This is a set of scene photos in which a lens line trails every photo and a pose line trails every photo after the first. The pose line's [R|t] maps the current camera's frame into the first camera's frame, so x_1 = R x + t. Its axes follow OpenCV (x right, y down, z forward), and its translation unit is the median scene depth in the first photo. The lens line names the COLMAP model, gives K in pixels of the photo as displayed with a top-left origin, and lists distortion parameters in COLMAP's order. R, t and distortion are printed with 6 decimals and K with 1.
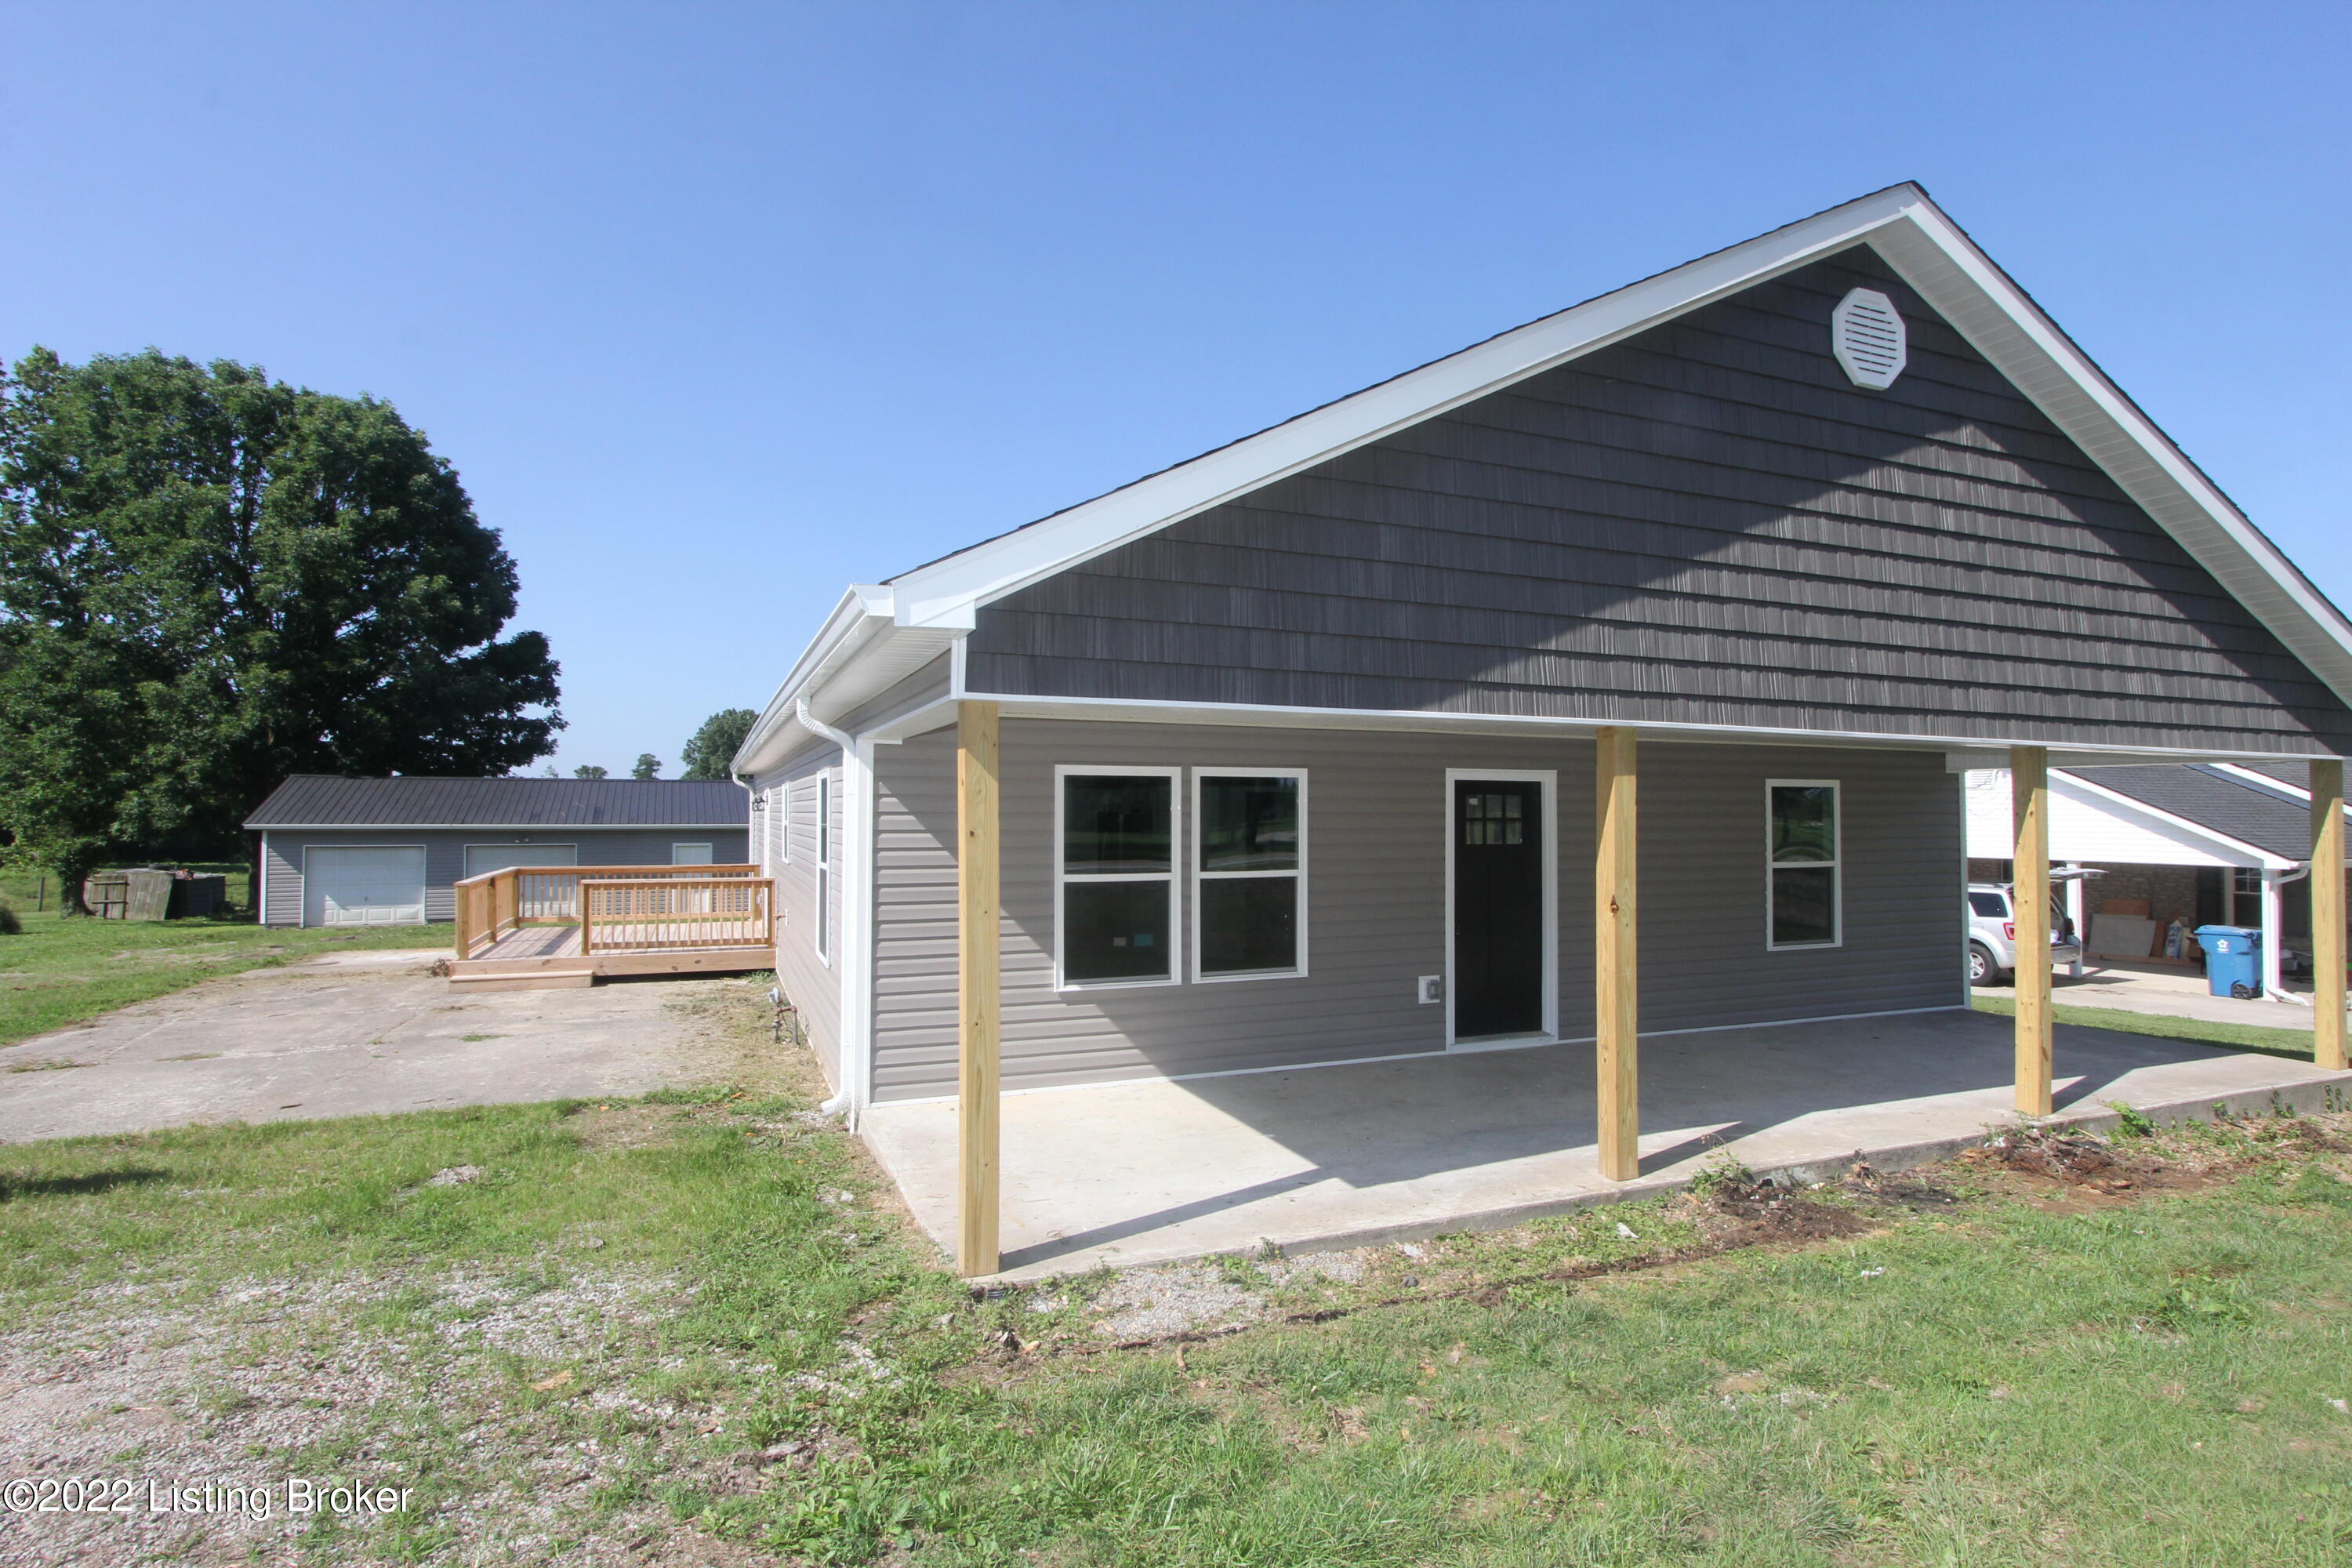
lens RADIAL K [[1188.3, 0, 1187.9], [0, 1188.3, 787.6], [0, 0, 1]] dist [-0.014001, 0.002125]
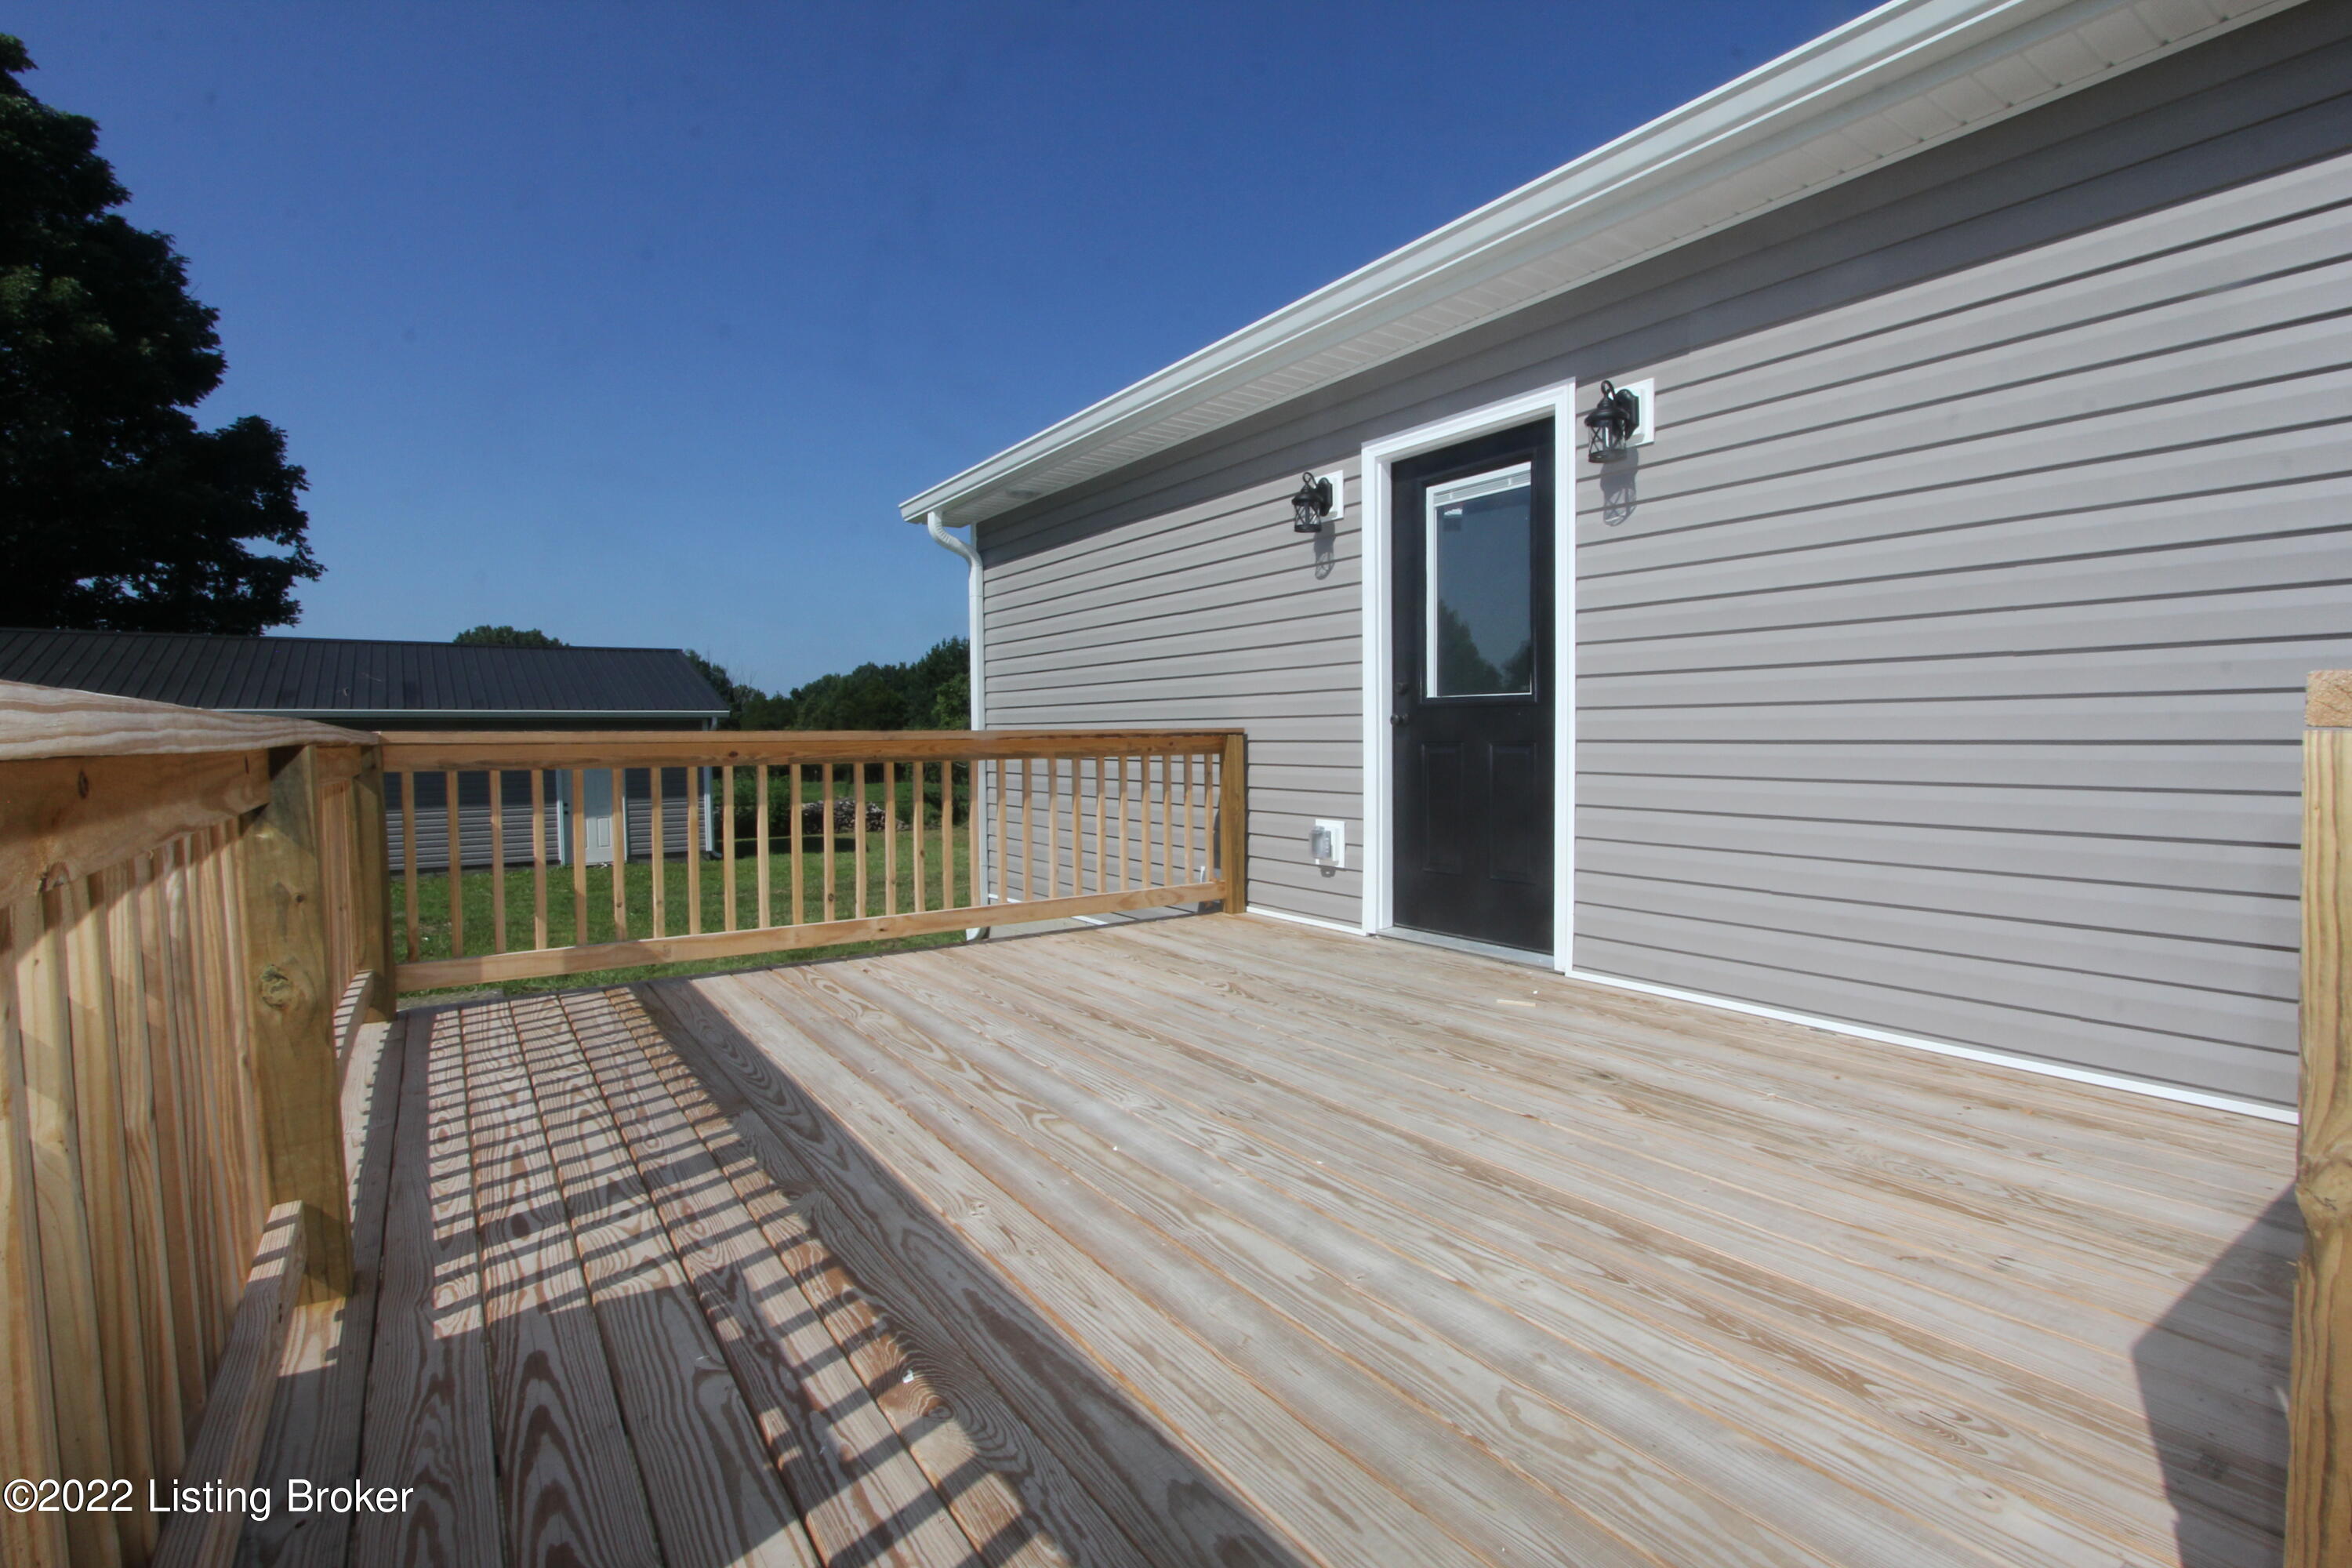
lens RADIAL K [[1085.3, 0, 1174.9], [0, 1085.3, 783.0], [0, 0, 1]] dist [-0.002476, 0.000033]
pose [[0.979927, -0.013704, 0.198886, -0.991986], [0.000381, 0.997761, 0.066874, 0.126350], [-0.199357, -0.065456, 0.977738, 1.695645]]
